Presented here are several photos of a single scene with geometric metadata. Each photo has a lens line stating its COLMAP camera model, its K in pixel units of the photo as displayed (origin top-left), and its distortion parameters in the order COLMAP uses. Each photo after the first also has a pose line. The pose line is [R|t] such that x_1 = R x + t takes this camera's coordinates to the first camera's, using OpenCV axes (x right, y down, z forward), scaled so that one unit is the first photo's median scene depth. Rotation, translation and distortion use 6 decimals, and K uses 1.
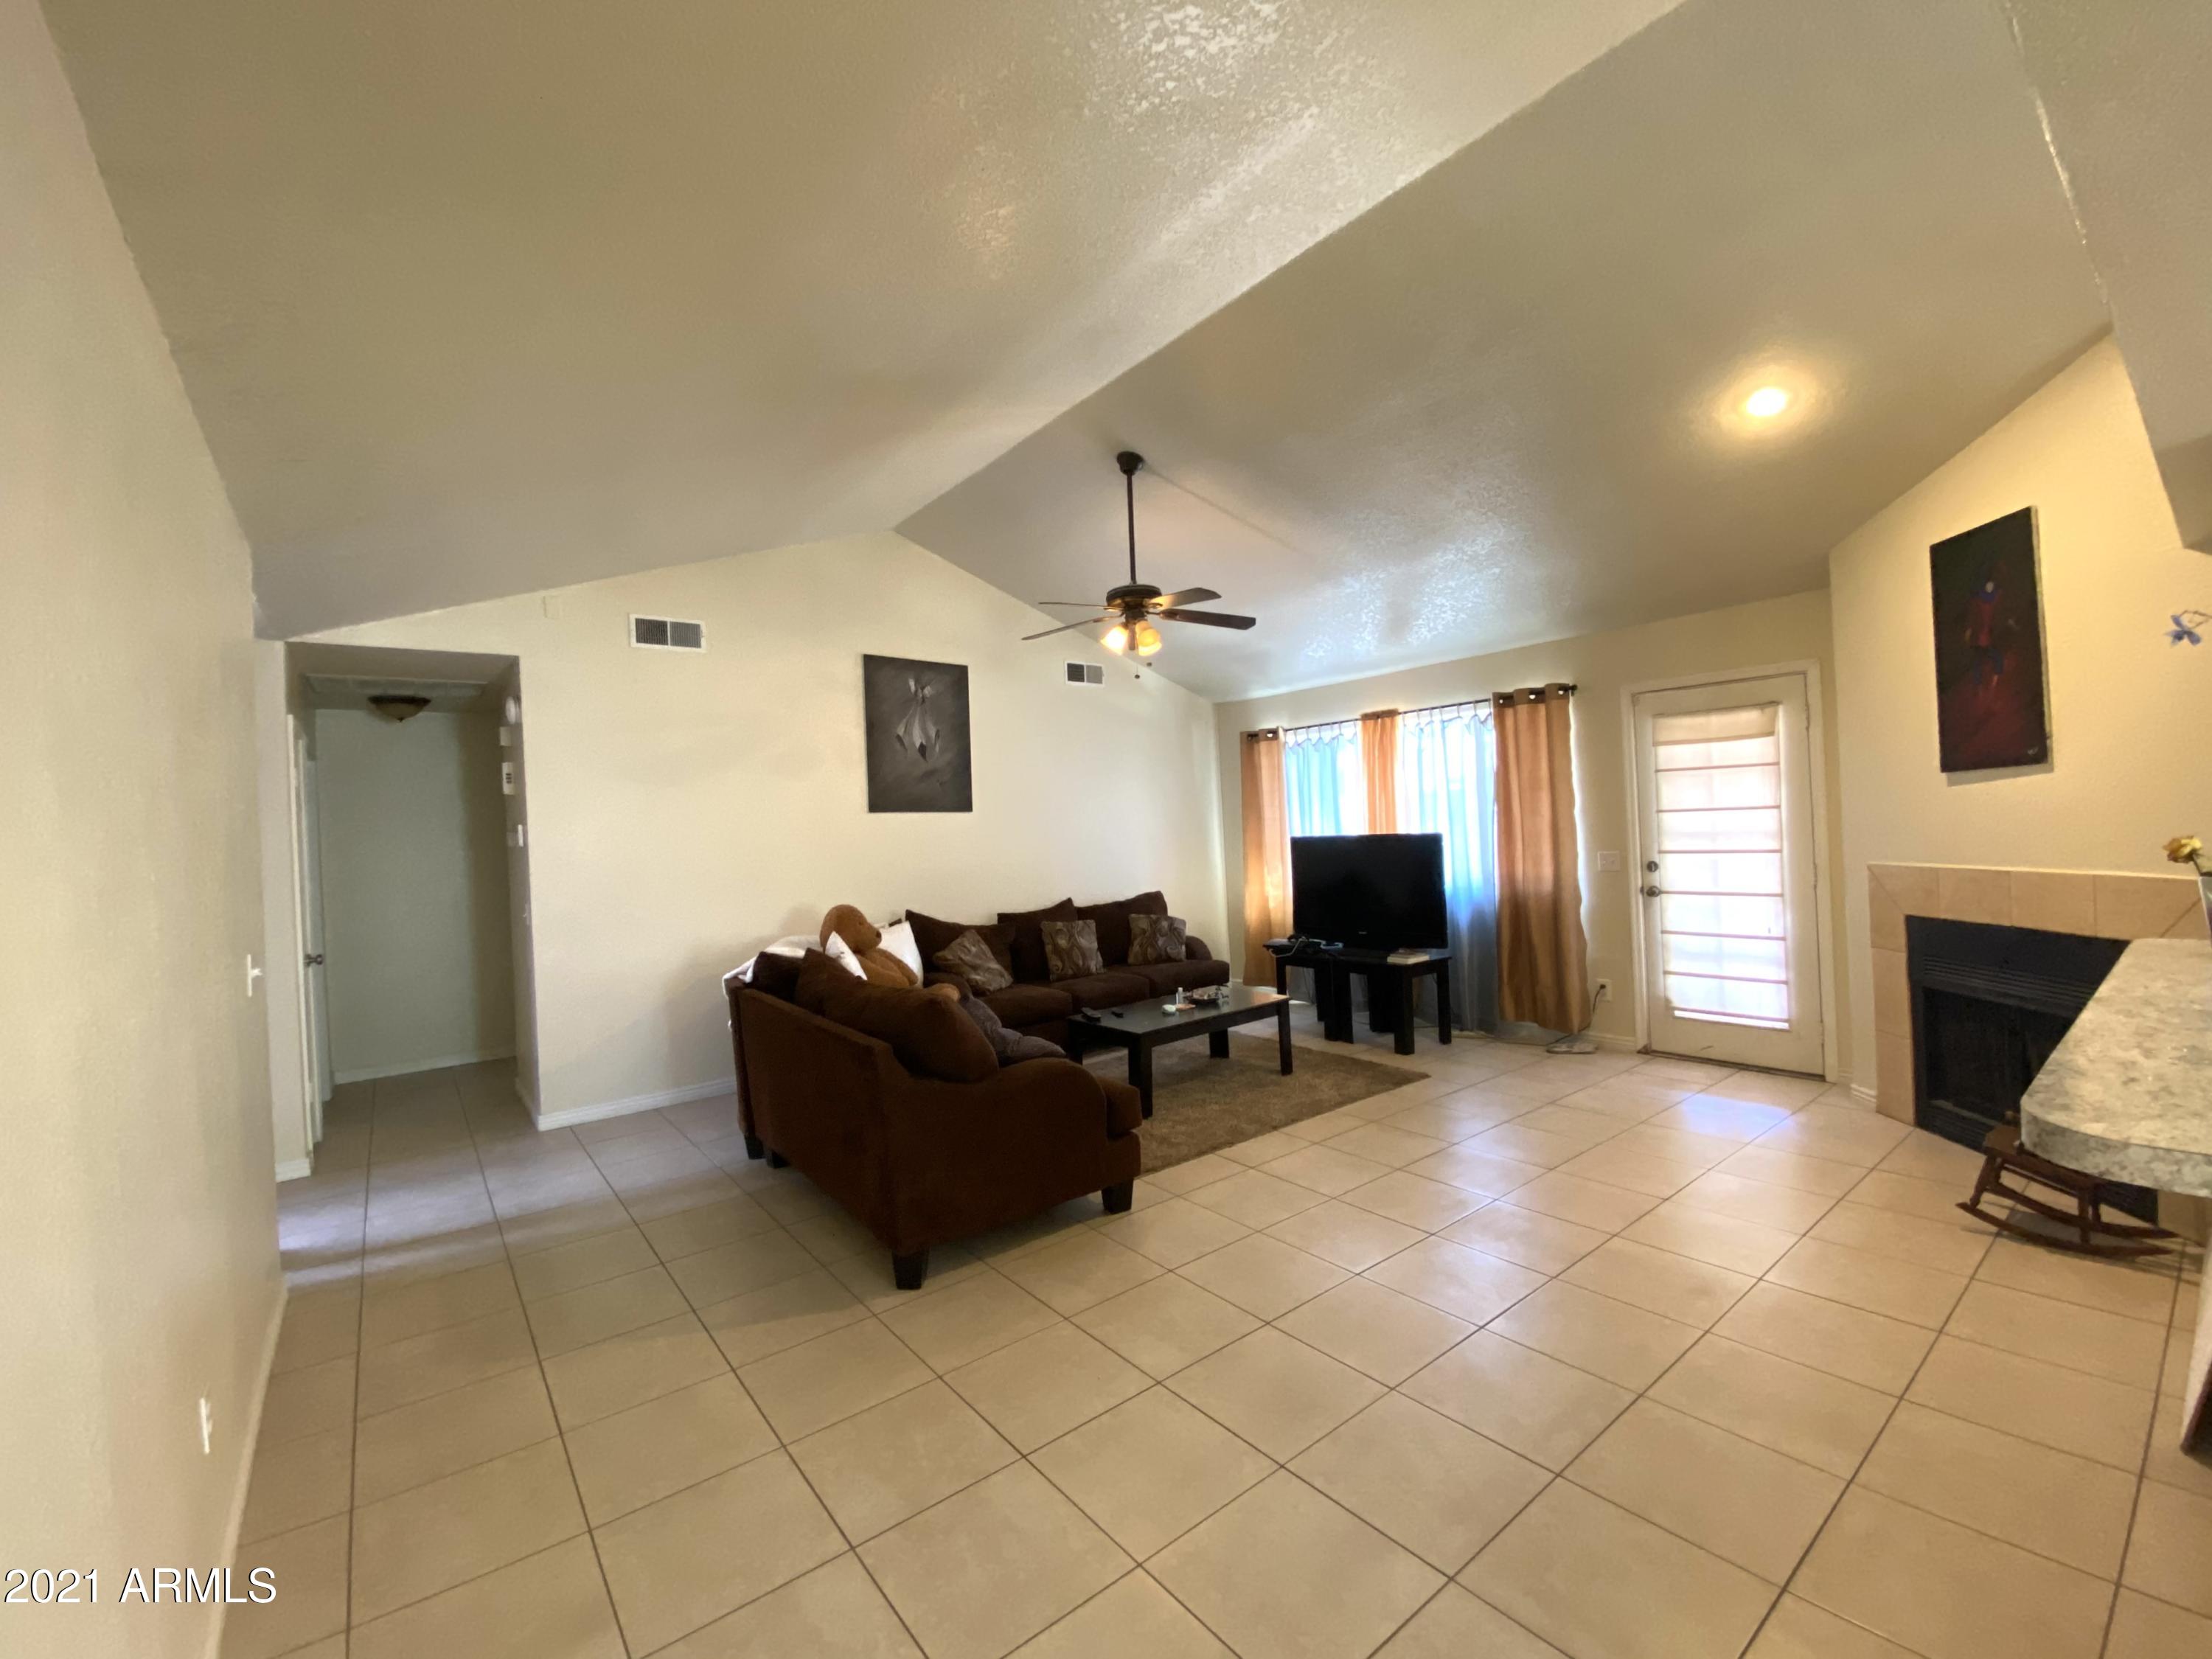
lens RADIAL K [[899.4, 0, 1106.0], [0, 899.4, 829.5], [0, 0, 1]] dist [0.017740, -0.018550]
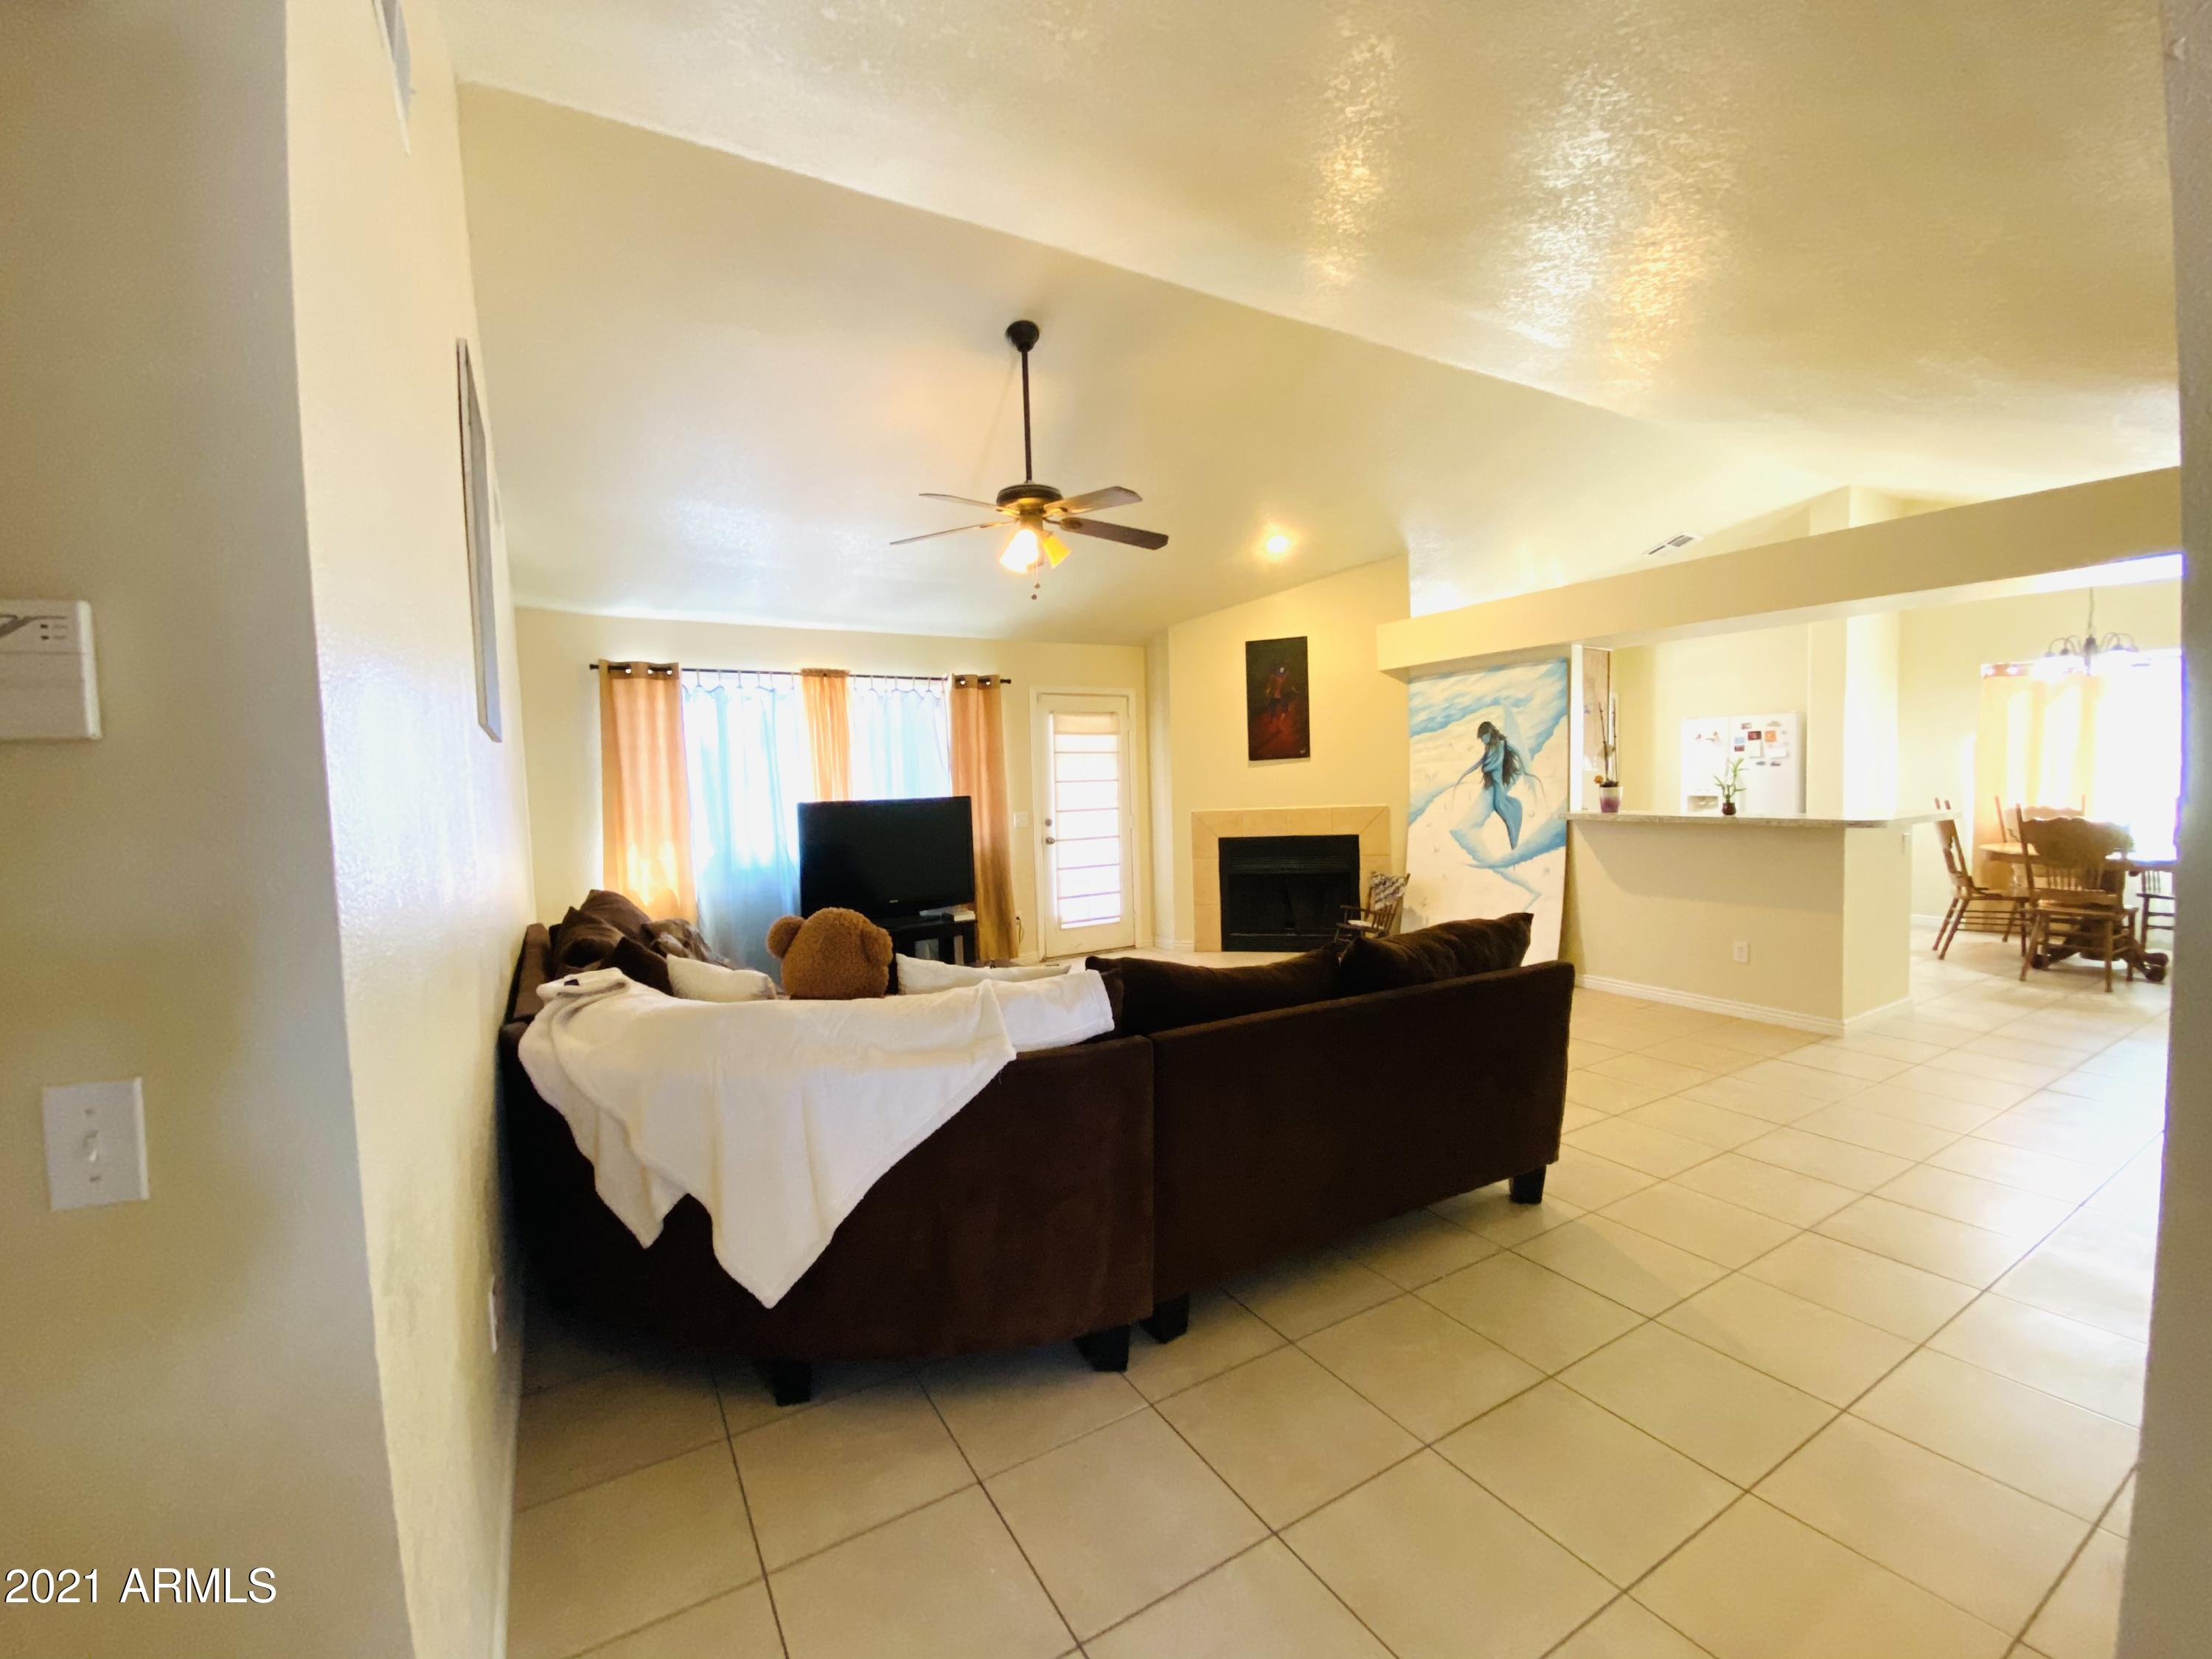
lens RADIAL K [[899.4, 0, 1106.0], [0, 899.4, 829.5], [0, 0, 1]] dist [0.017740, -0.018550]
pose [[0.103968, -0.010284, 0.994528, -0.733971], [0.030135, 0.999520, 0.007185, 0.044256], [-0.994124, 0.029223, 0.104228, 0.772508]]
